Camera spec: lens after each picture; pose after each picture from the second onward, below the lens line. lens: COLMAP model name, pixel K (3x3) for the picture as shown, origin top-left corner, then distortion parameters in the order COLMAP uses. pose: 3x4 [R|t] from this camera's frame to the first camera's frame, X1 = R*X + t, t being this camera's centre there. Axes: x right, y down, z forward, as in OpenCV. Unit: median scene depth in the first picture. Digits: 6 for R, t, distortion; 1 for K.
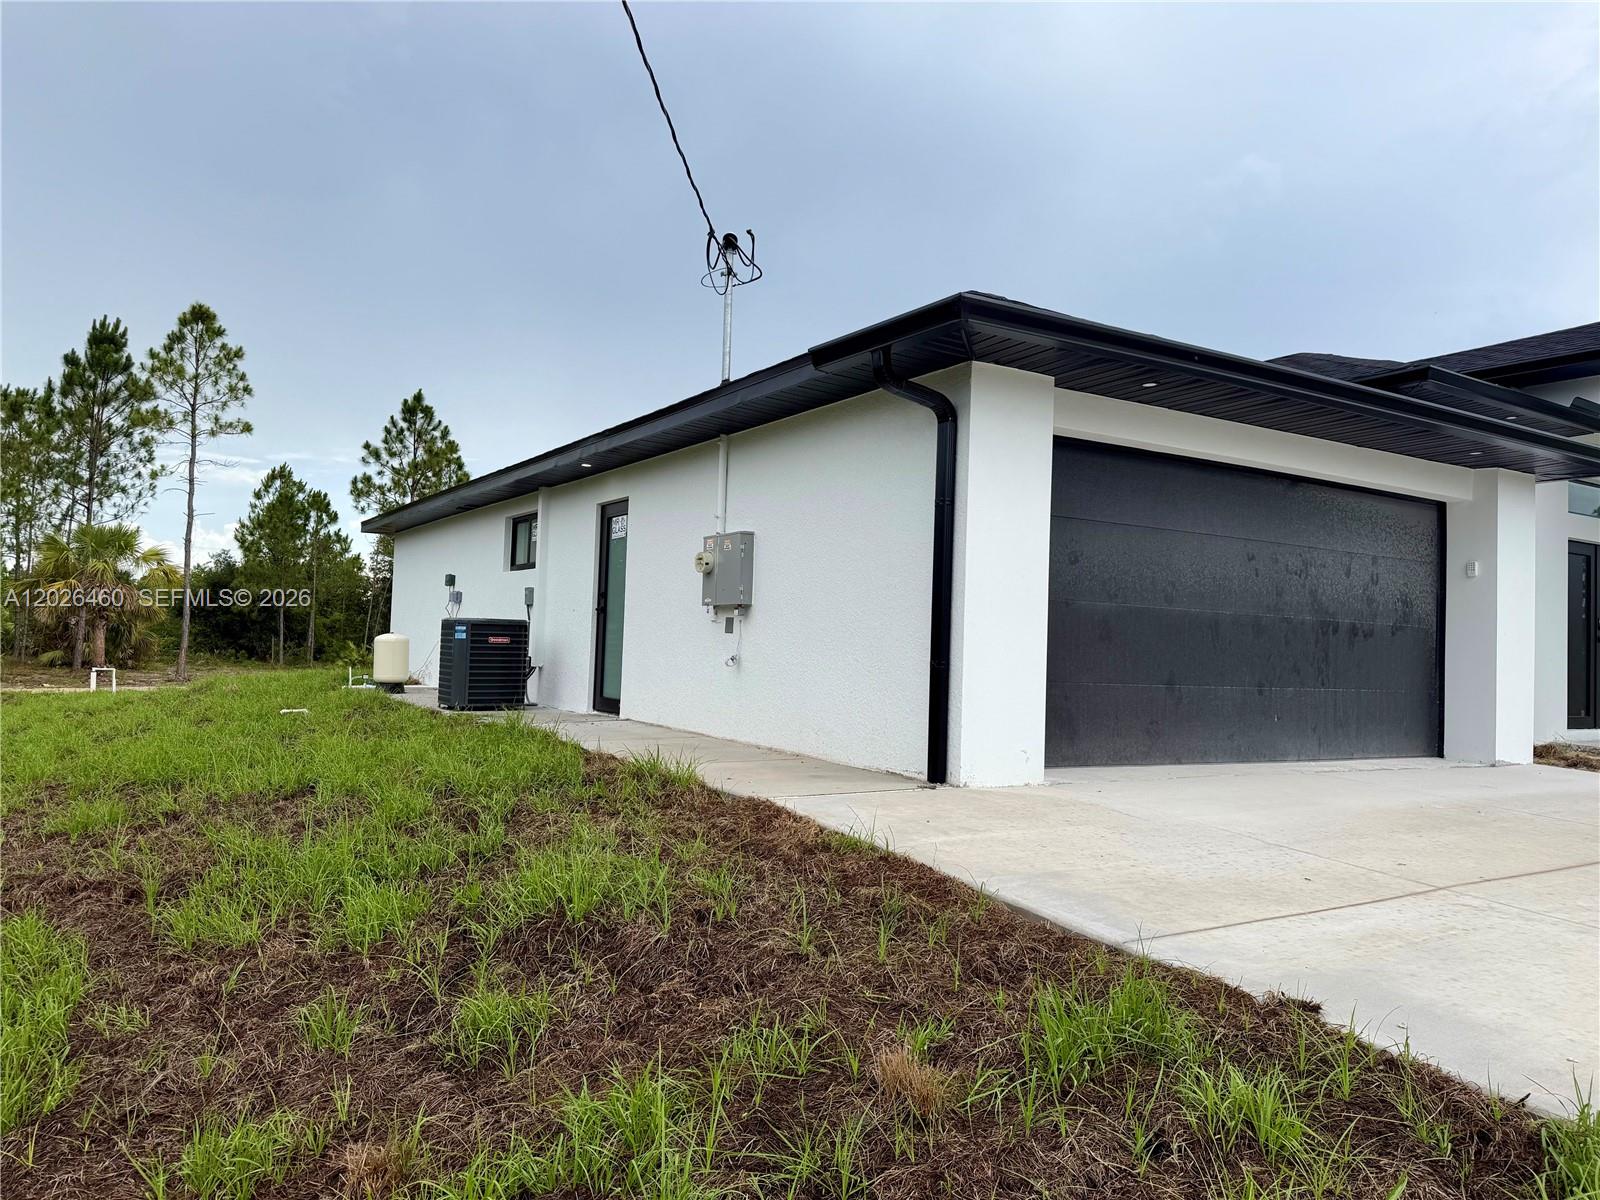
lens RADIAL K [[1144.2, 0, 800.0], [0, 1144.2, 600.0], [0, 0, 1]] dist [0.005238, -0.002056]
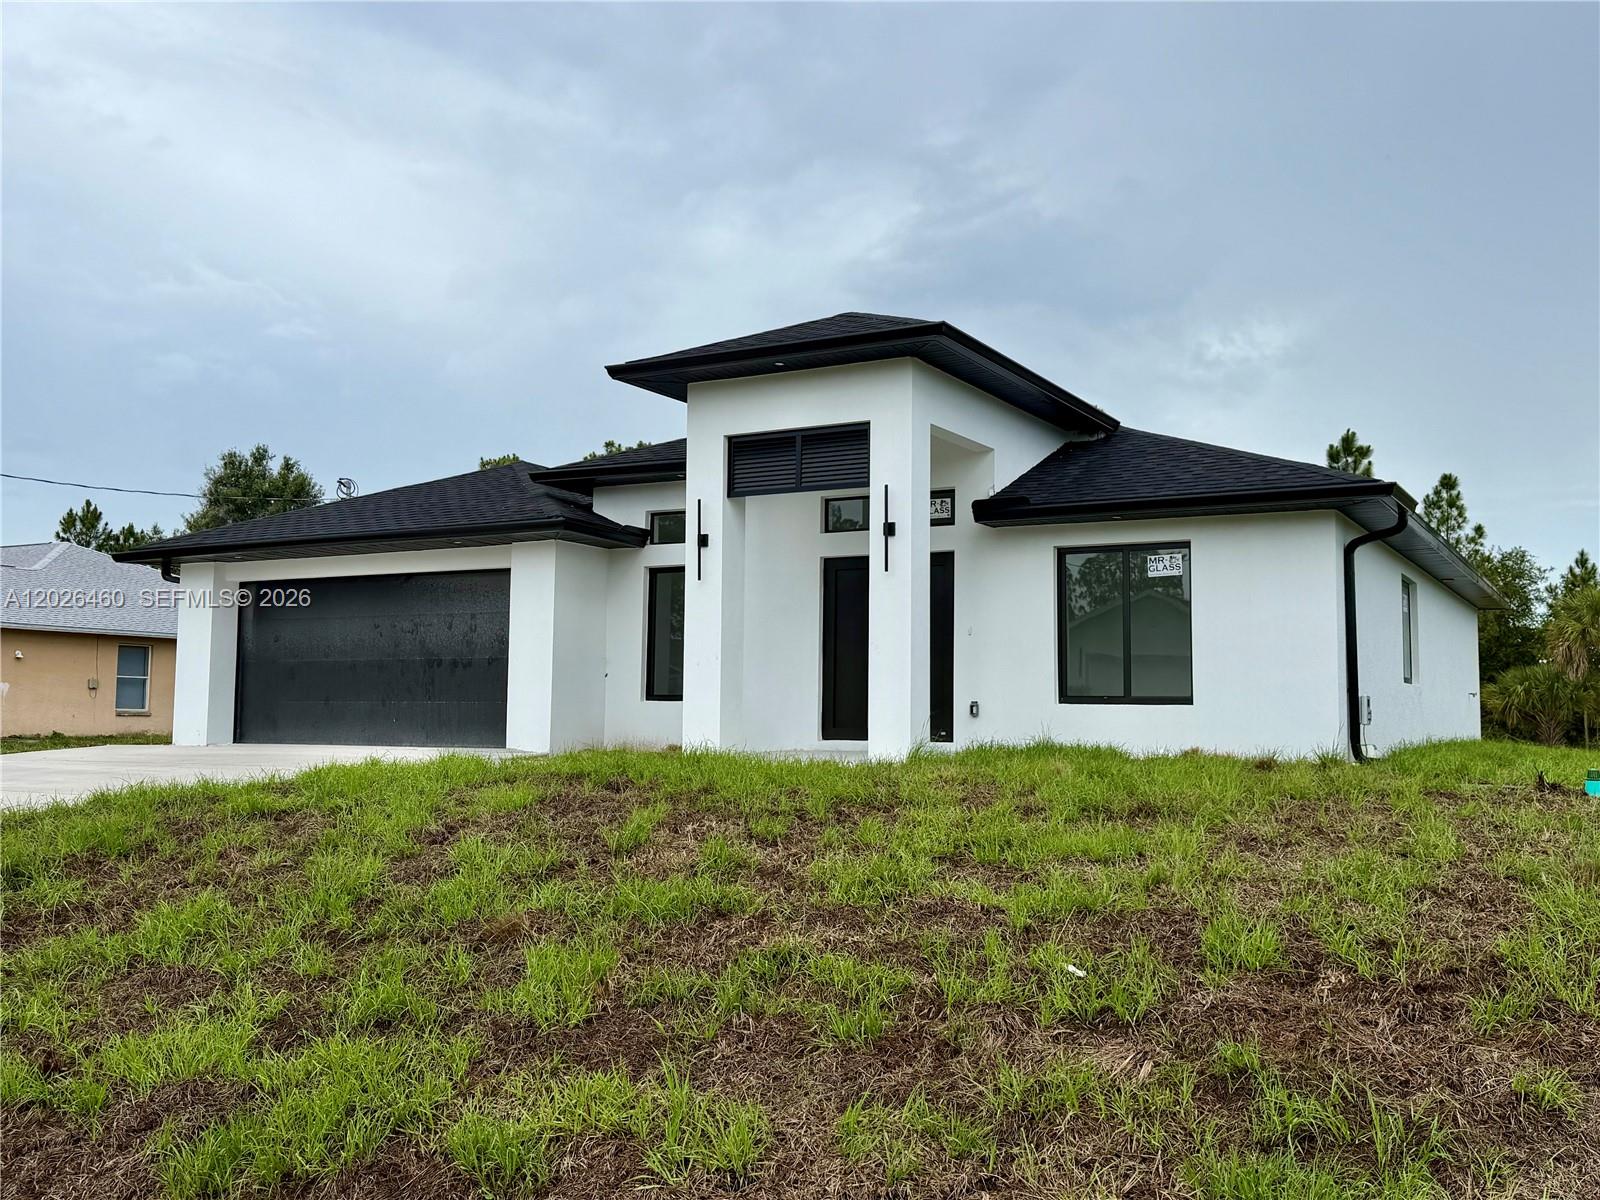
lens RADIAL K [[1498.3, 0, 800.0], [0, 1498.3, 600.0], [0, 0, 1]] dist [0.101332, -0.003758]
pose [[0.489173, -0.104846, -0.865862, 2.496203], [0.039534, 0.994394, -0.098074, 0.159924], [0.871290, 0.013745, 0.490576, 0.409368]]
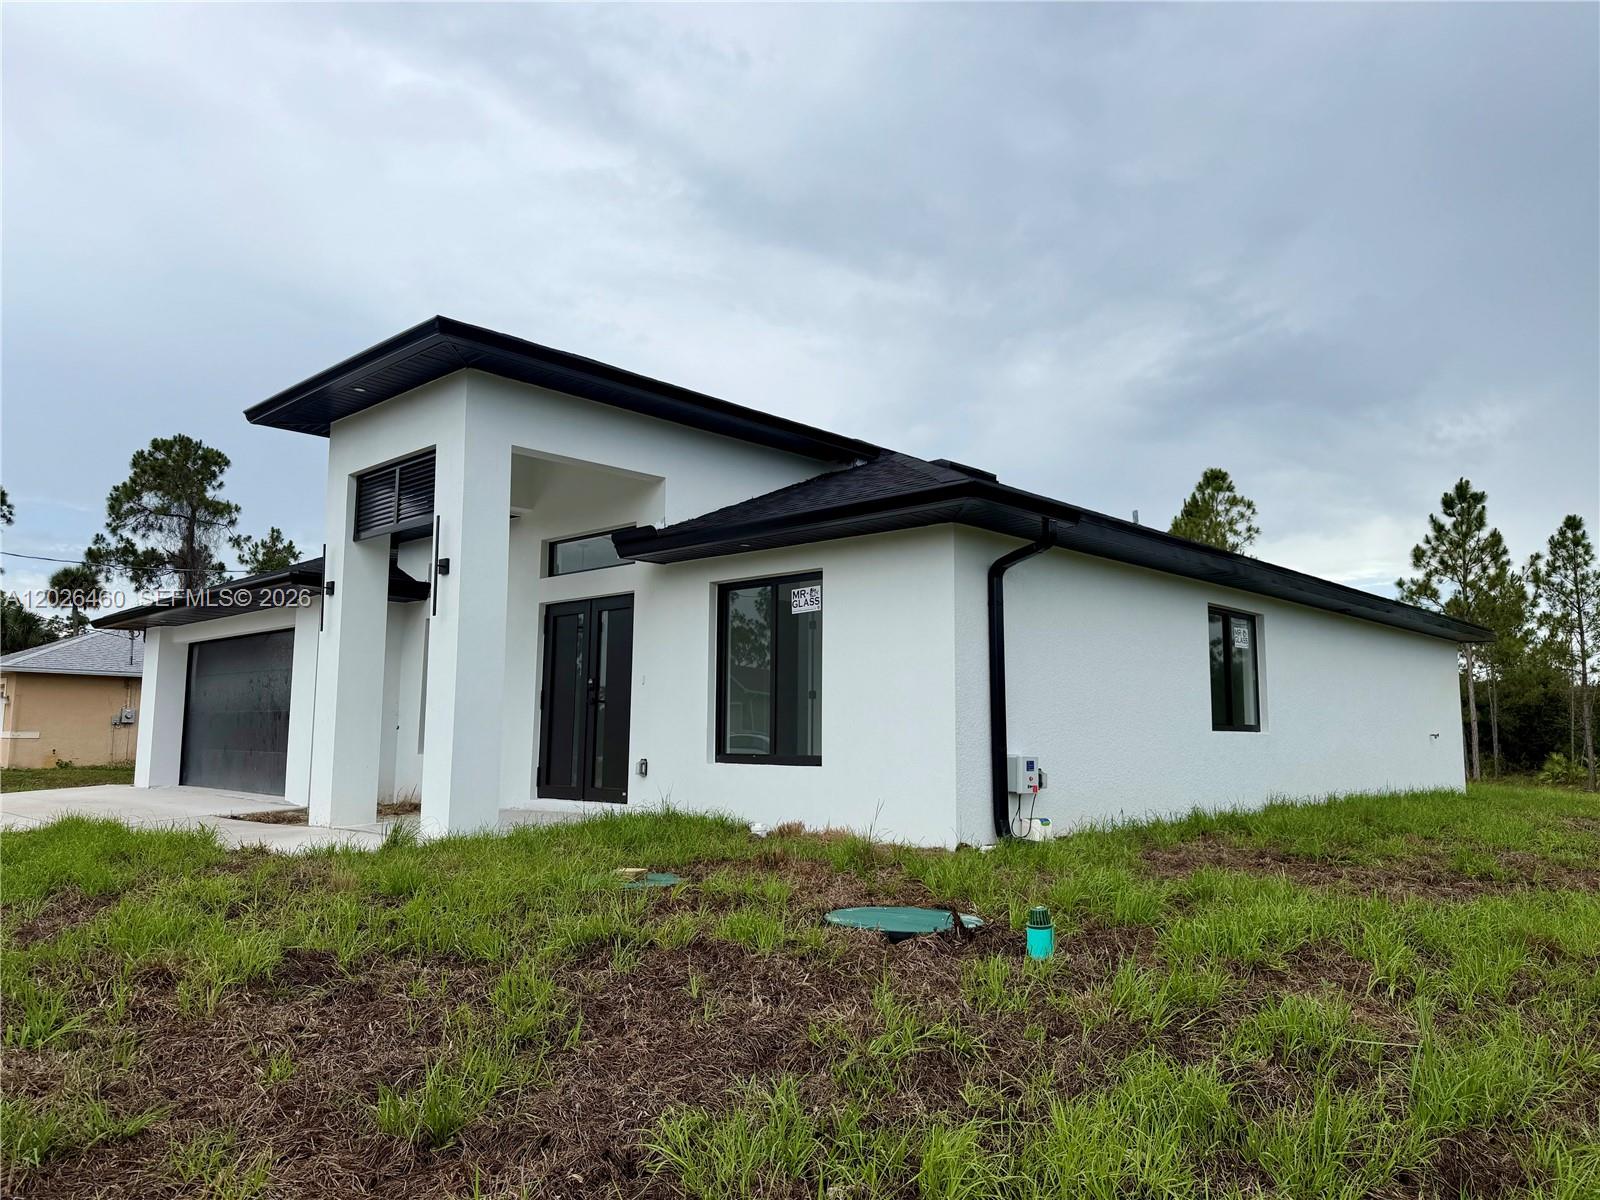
lens RADIAL K [[1130.5, 0, 833.6], [0, 1130.5, 609.6], [0, 0, 1]] dist [0.021894, 0.001051]
pose [[0.271282, -0.144515, -0.951589, 2.271635], [0.036743, 0.989498, -0.139798, 0.132664], [0.961798, 0.002961, 0.273743, 1.310023]]
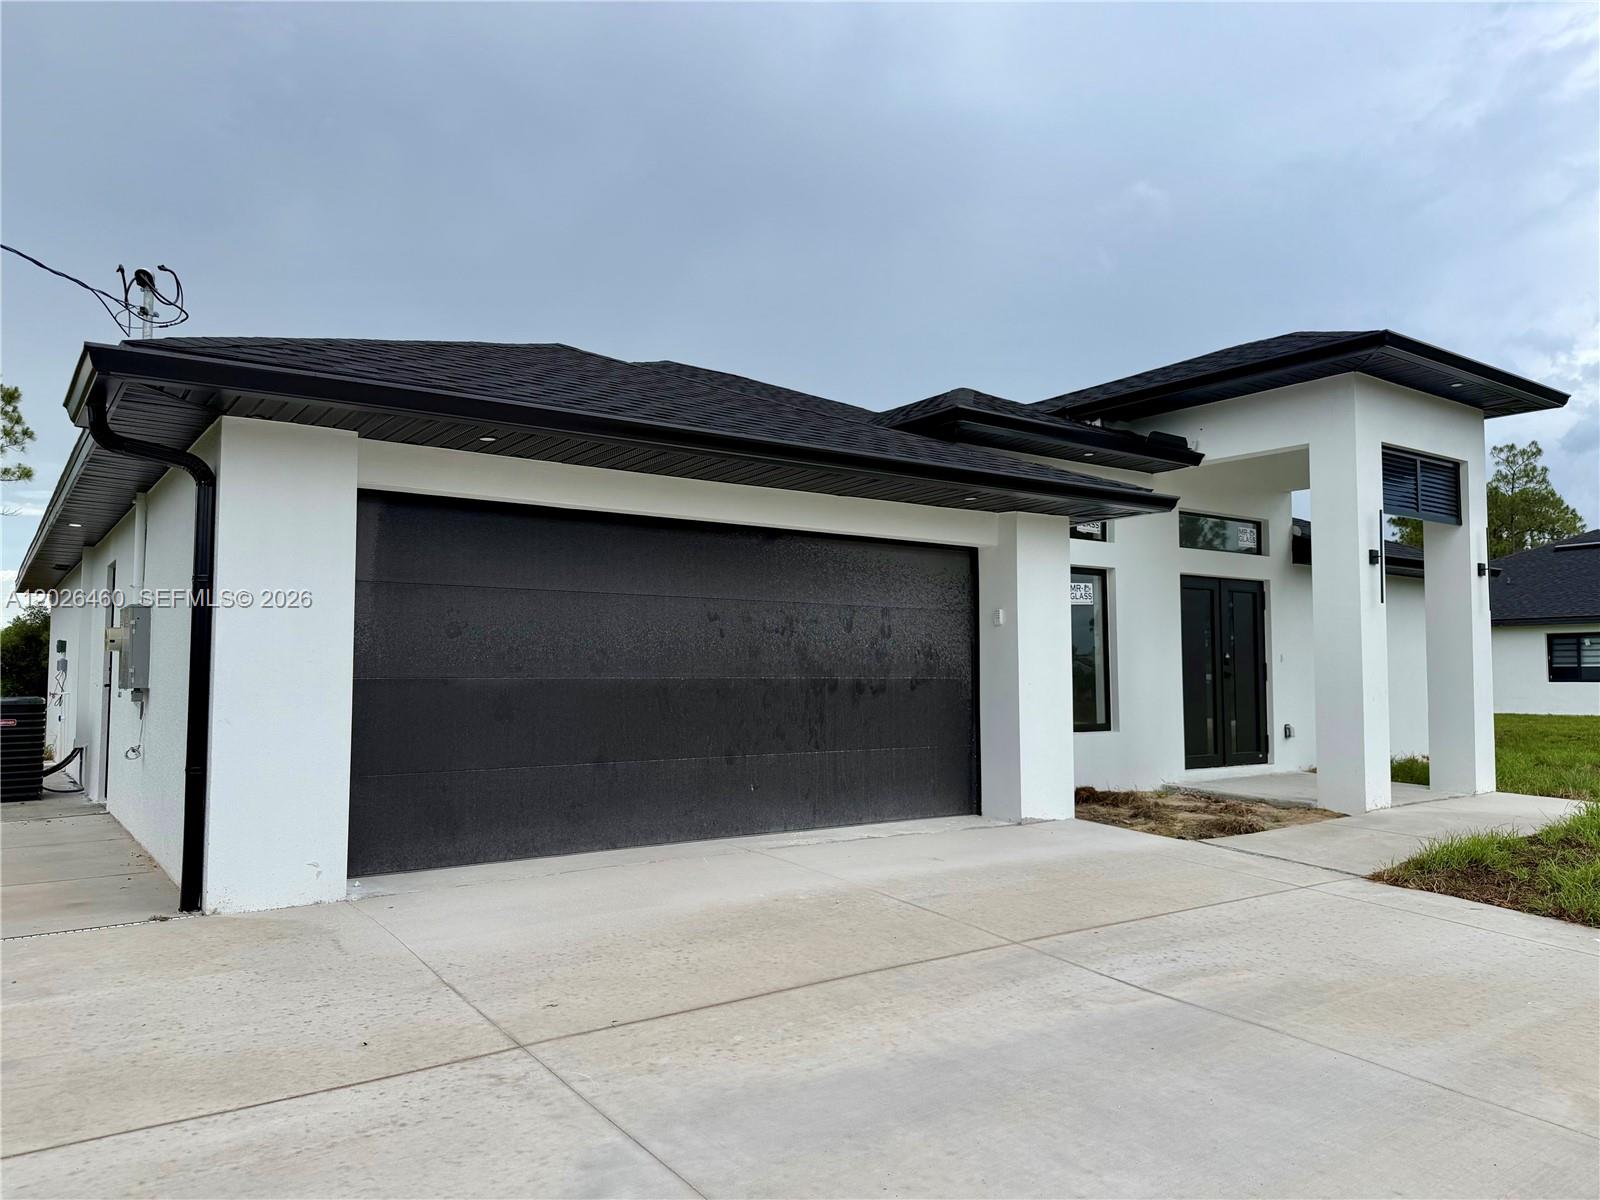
lens RADIAL K [[1111.2, 0, 800.0], [0, 1111.2, 600.0], [0, 0, 1]] dist [0.080979, -0.003325]
pose [[0.997039, -0.029167, 0.071155, 0.373604], [0.030898, 0.999250, -0.023351, -0.026008], [-0.070420, 0.025480, 0.997192, 0.081799]]
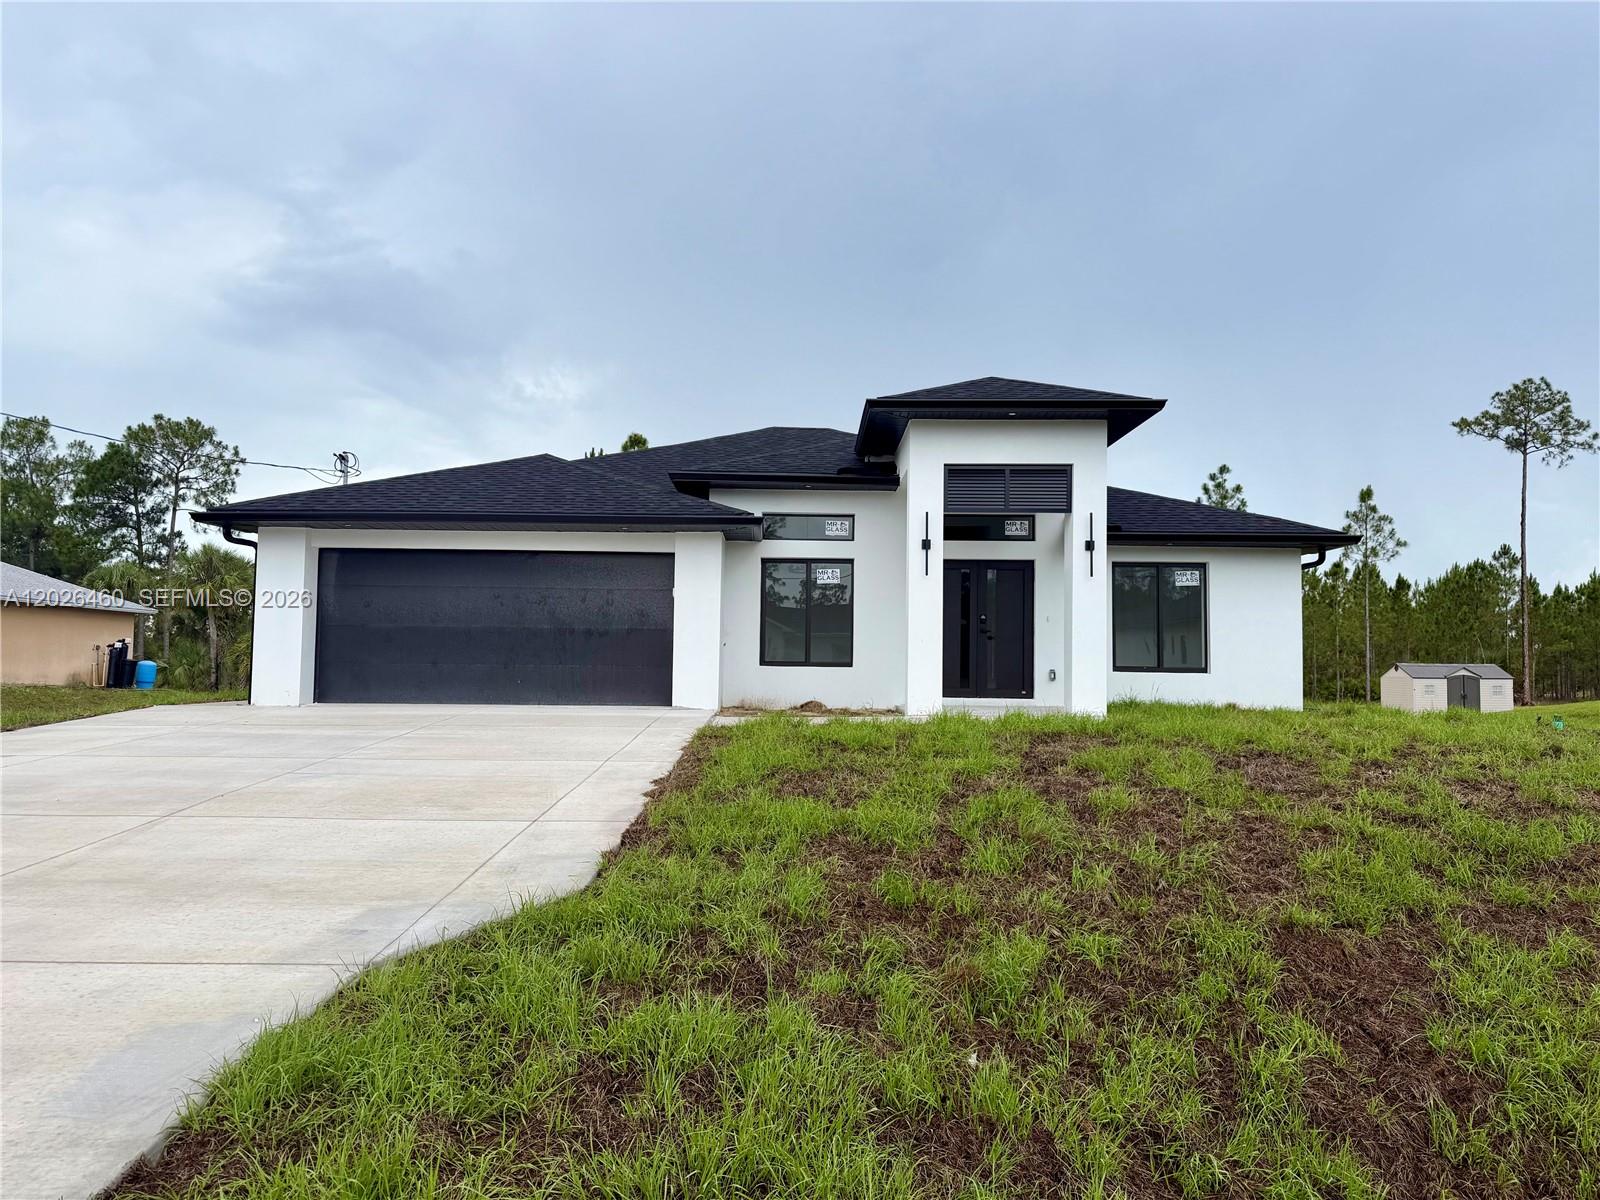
lens RADIAL K [[1128.1, 0, 800.0], [0, 1128.1, 600.0], [0, 0, 1]] dist [0.056311, -0.077232]
pose [[0.858736, -0.063020, -0.508528, 1.656801], [0.040797, 0.997667, -0.054746, 0.085376], [0.510791, 0.026266, 0.859303, -0.329976]]
